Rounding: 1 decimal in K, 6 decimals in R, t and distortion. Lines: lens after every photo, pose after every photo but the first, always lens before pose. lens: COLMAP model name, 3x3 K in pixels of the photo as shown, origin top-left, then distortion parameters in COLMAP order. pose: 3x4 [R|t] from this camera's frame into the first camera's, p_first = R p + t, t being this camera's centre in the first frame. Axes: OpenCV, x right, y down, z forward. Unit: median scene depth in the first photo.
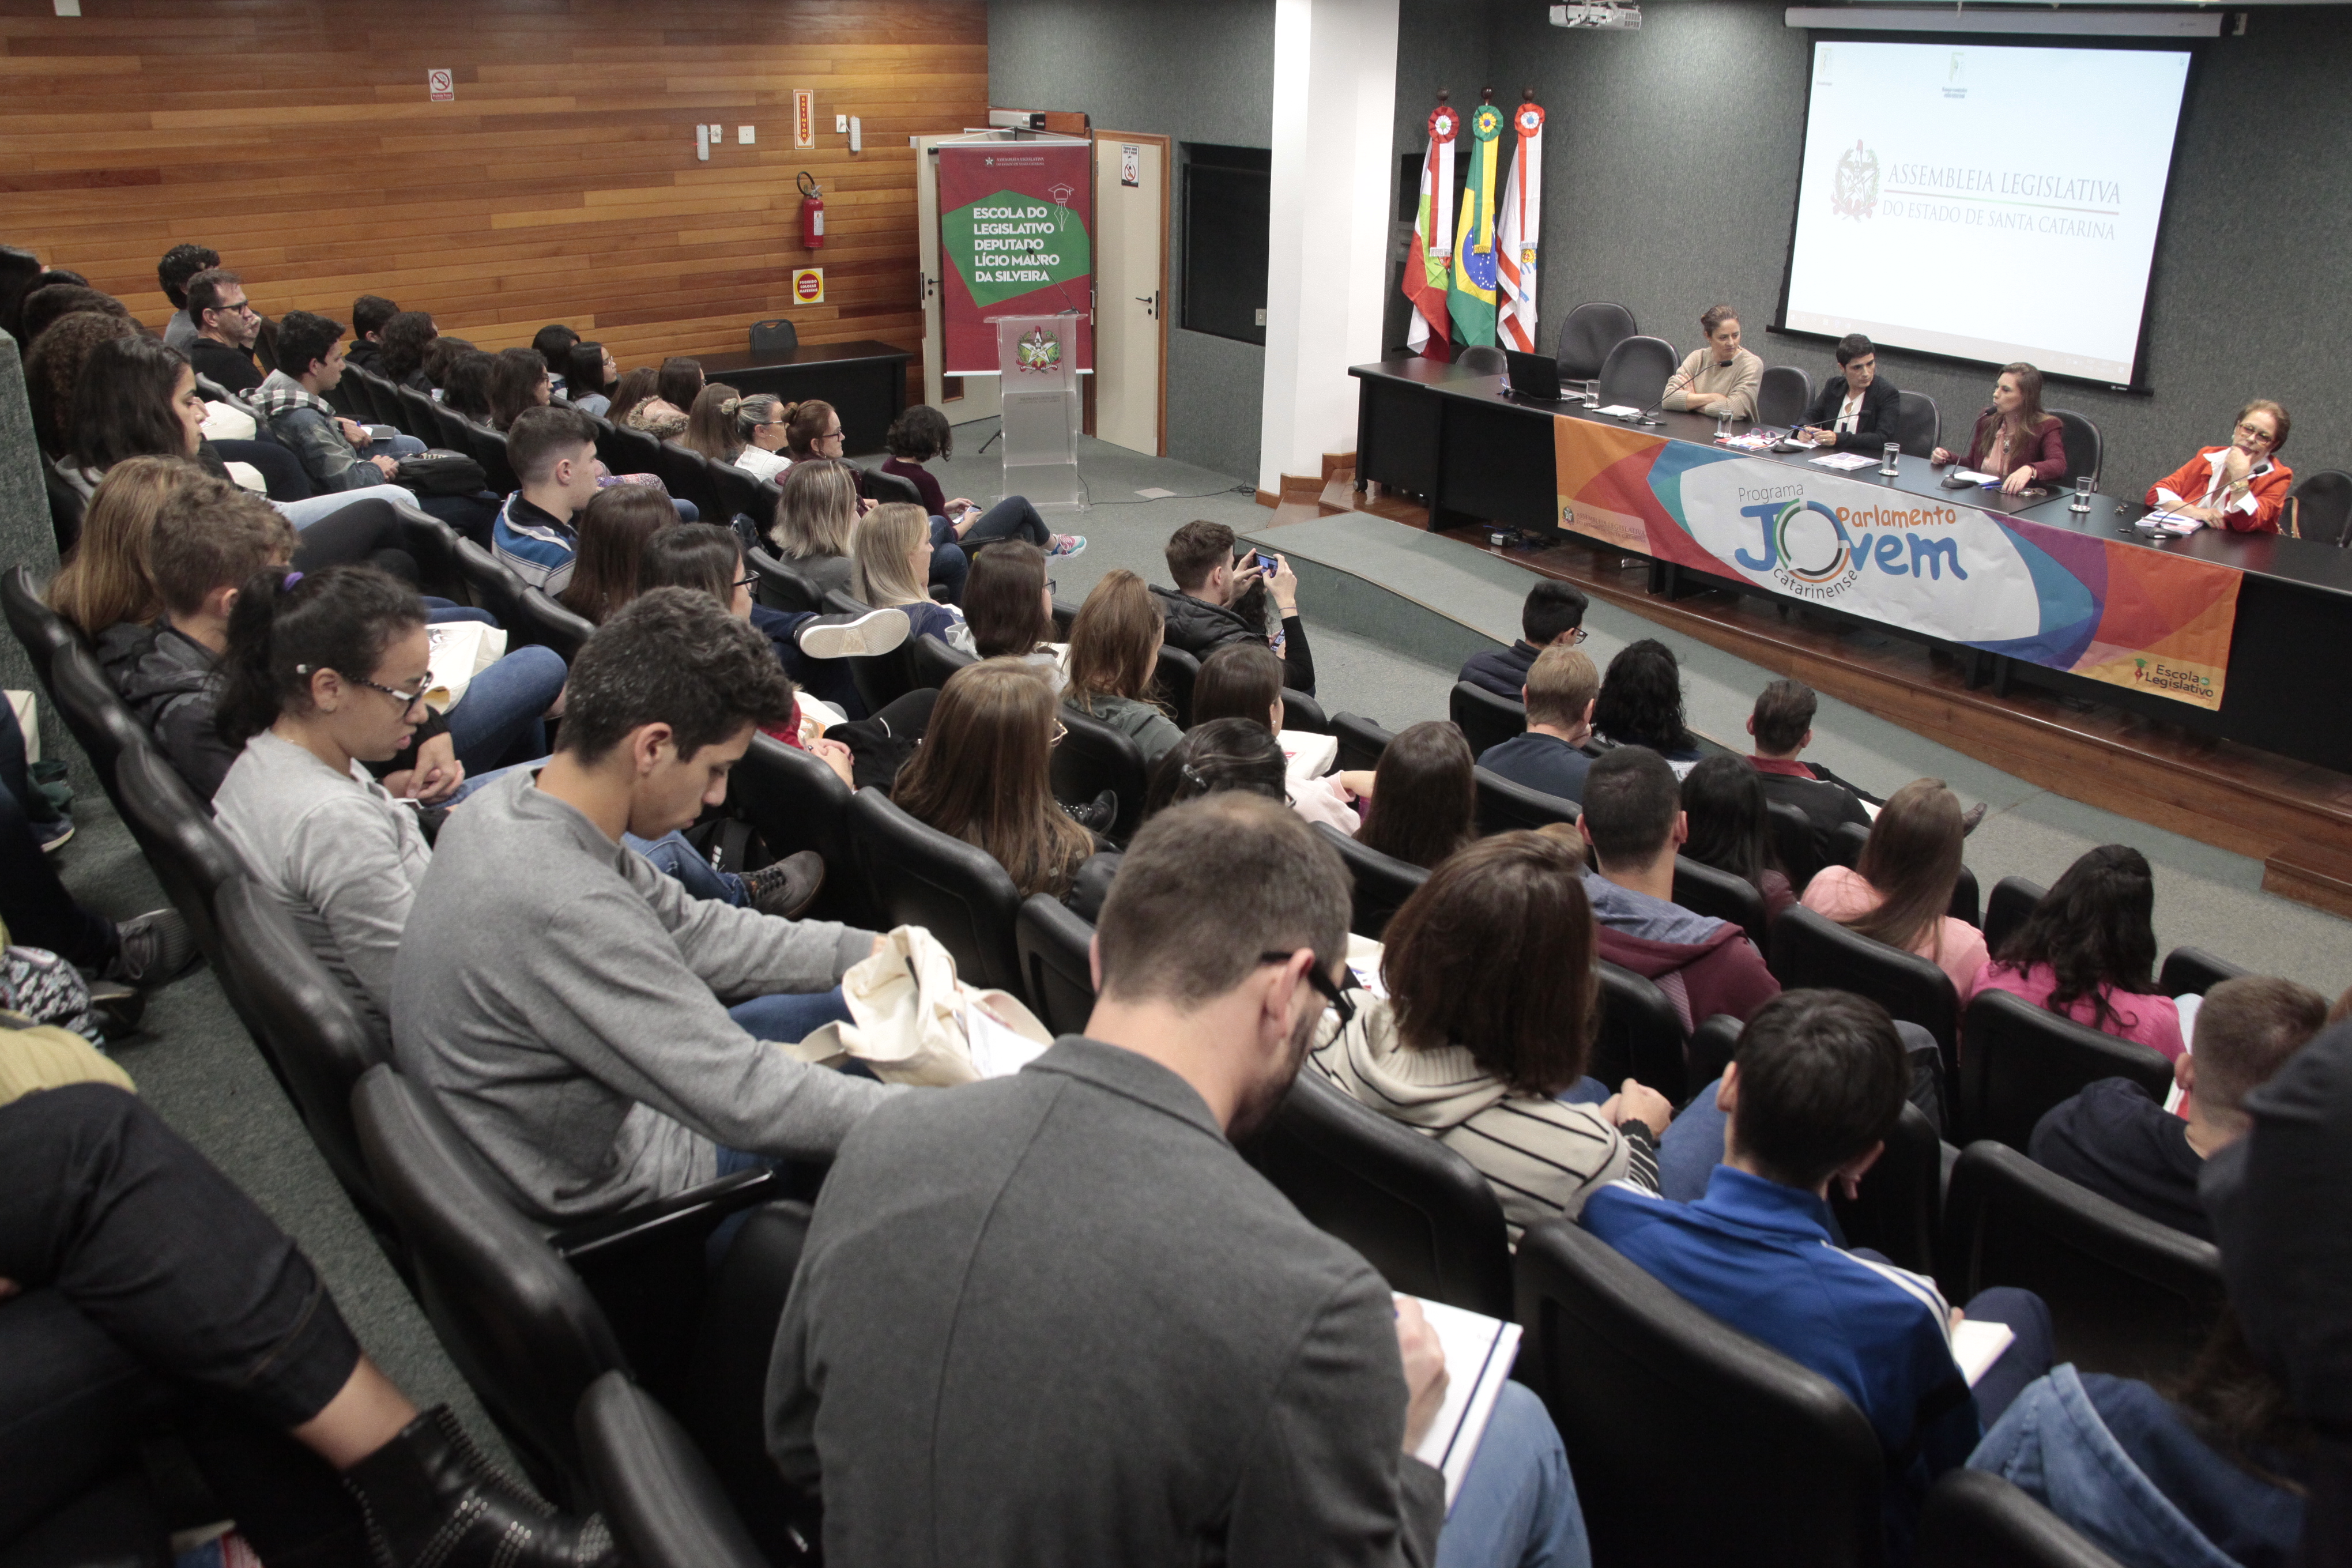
lens RADIAL K [[1893.6, 0, 1176.2], [0, 1893.6, 789.3], [0, 0, 1]] dist [-0.133827, 0.077773]
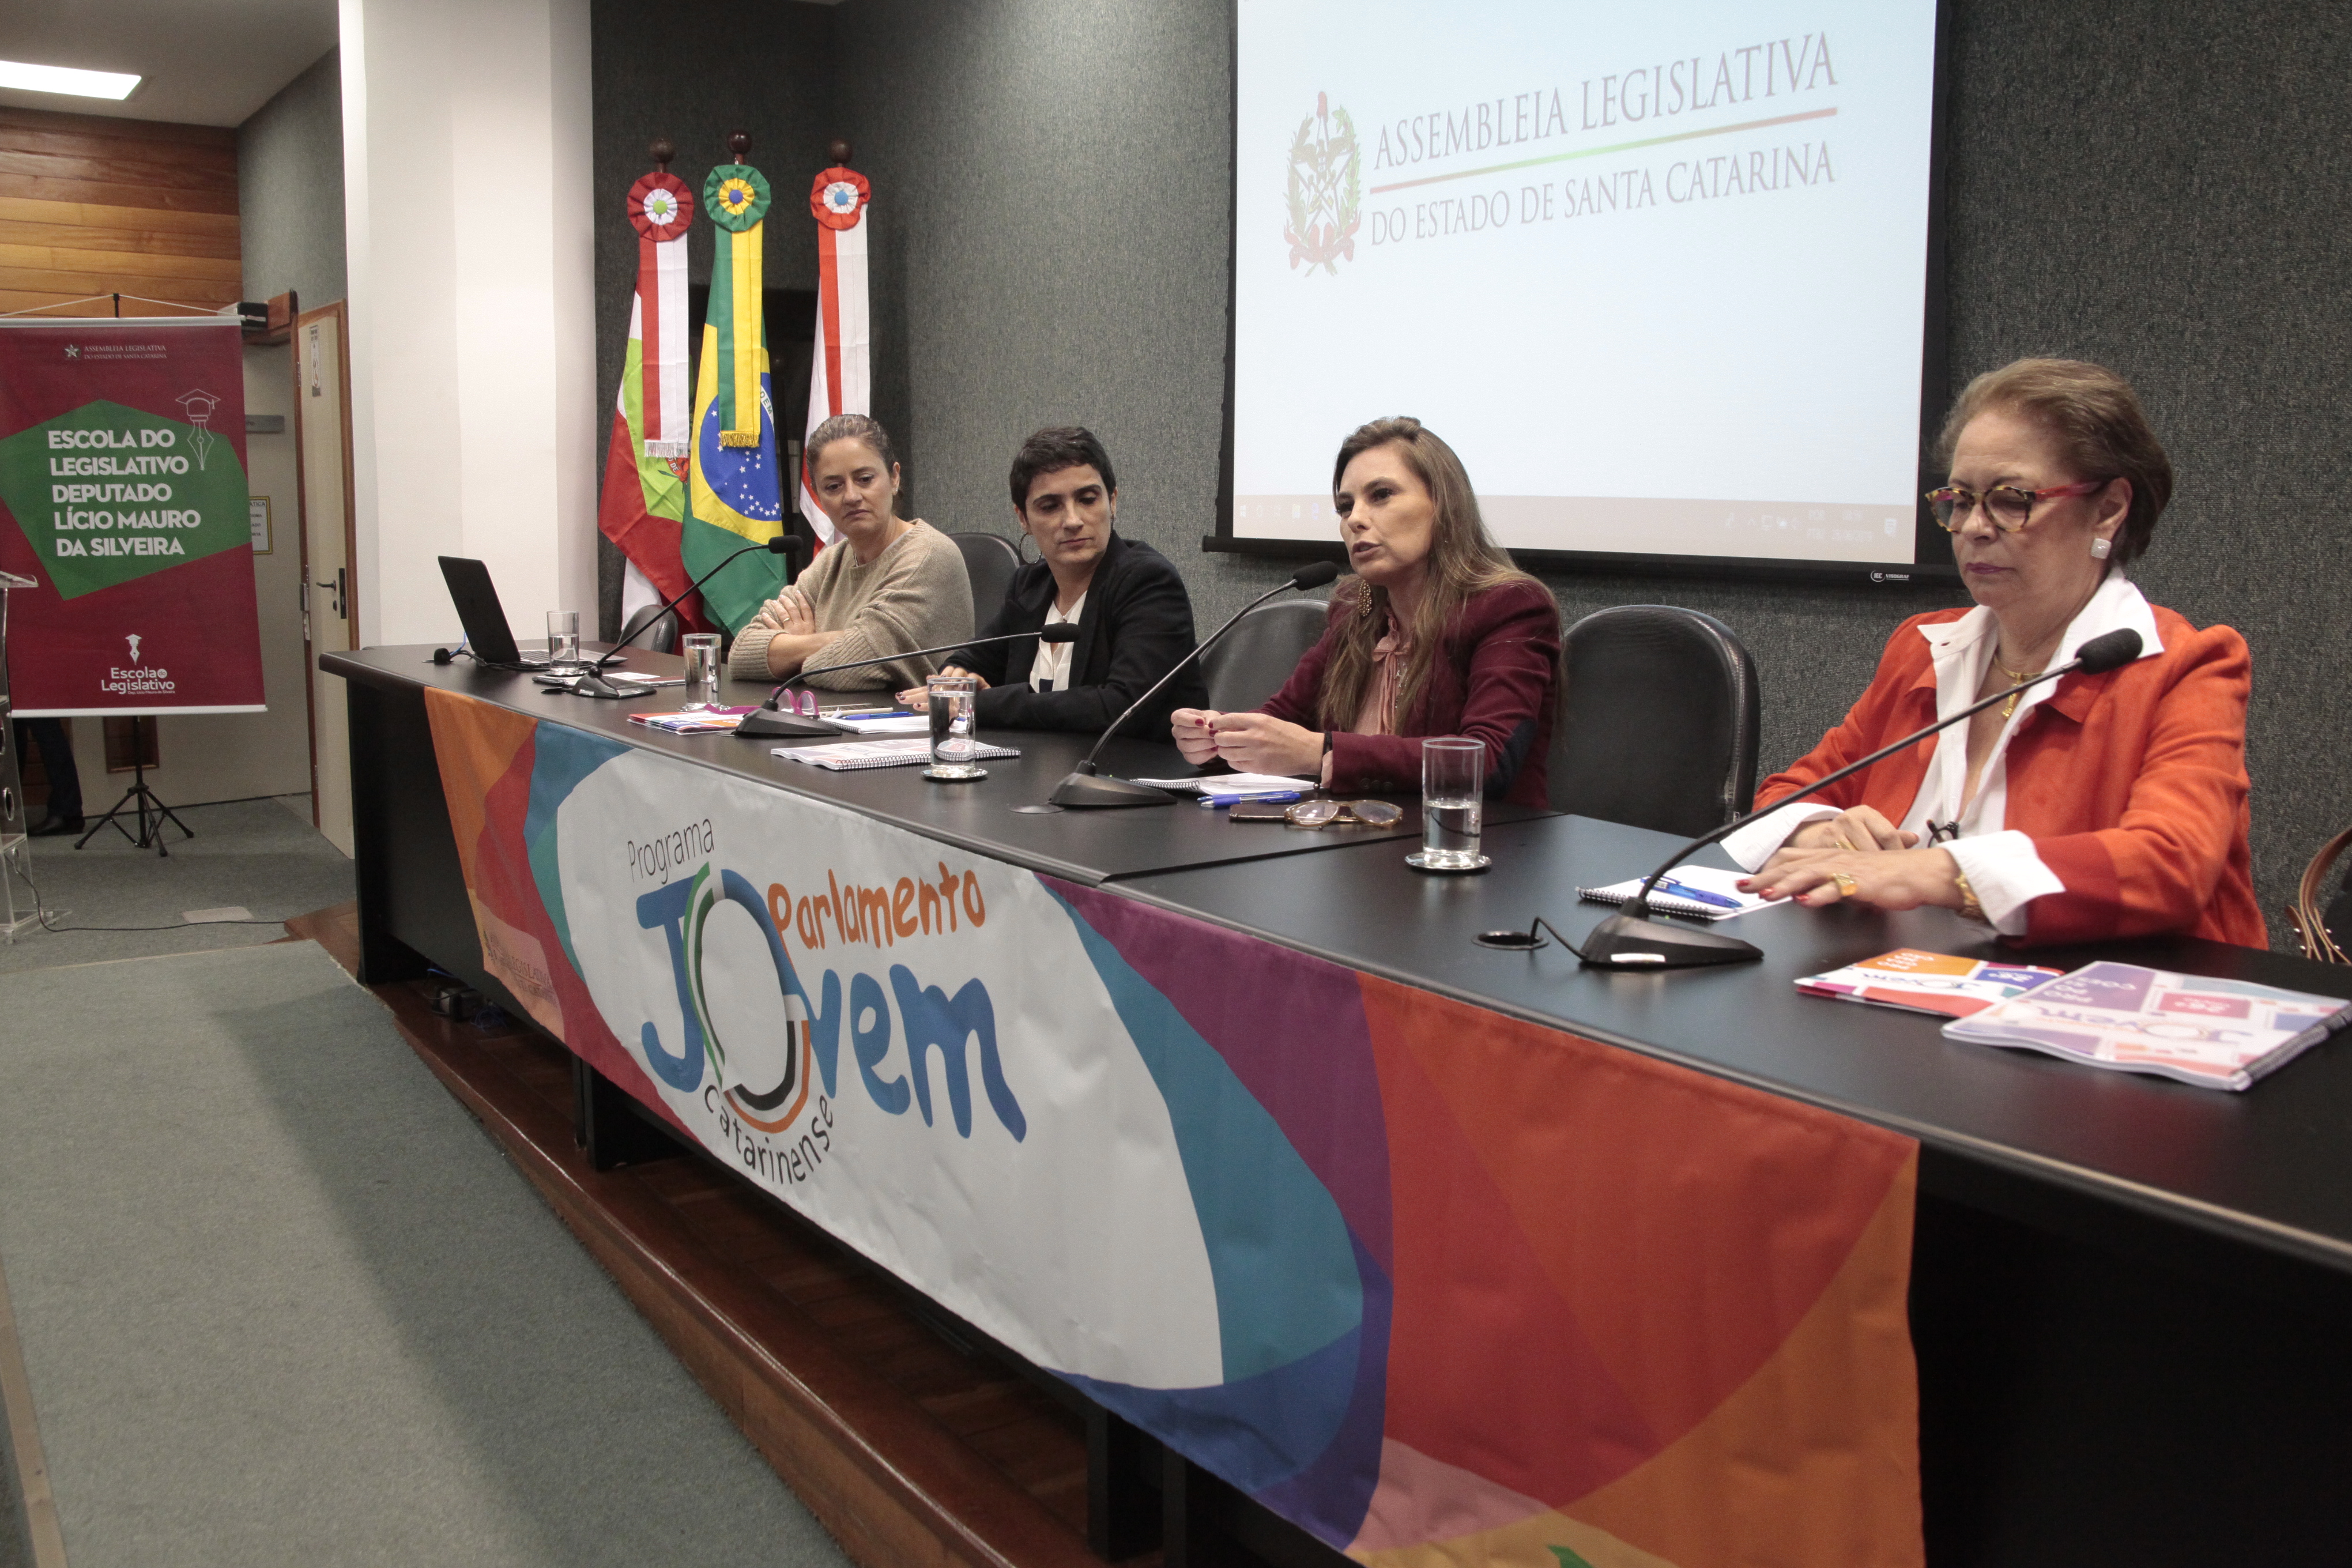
lens RADIAL K [[2053.7, 0, 1185.8], [0, 2053.7, 789.5], [0, 0, 1]] dist [-0.146592, 0.106589]
pose [[0.997368, 0.008560, -0.071992, 0.391986], [-0.026077, 0.968903, -0.246061, -0.076288], [0.067647, 0.247291, 0.966577, 0.597442]]
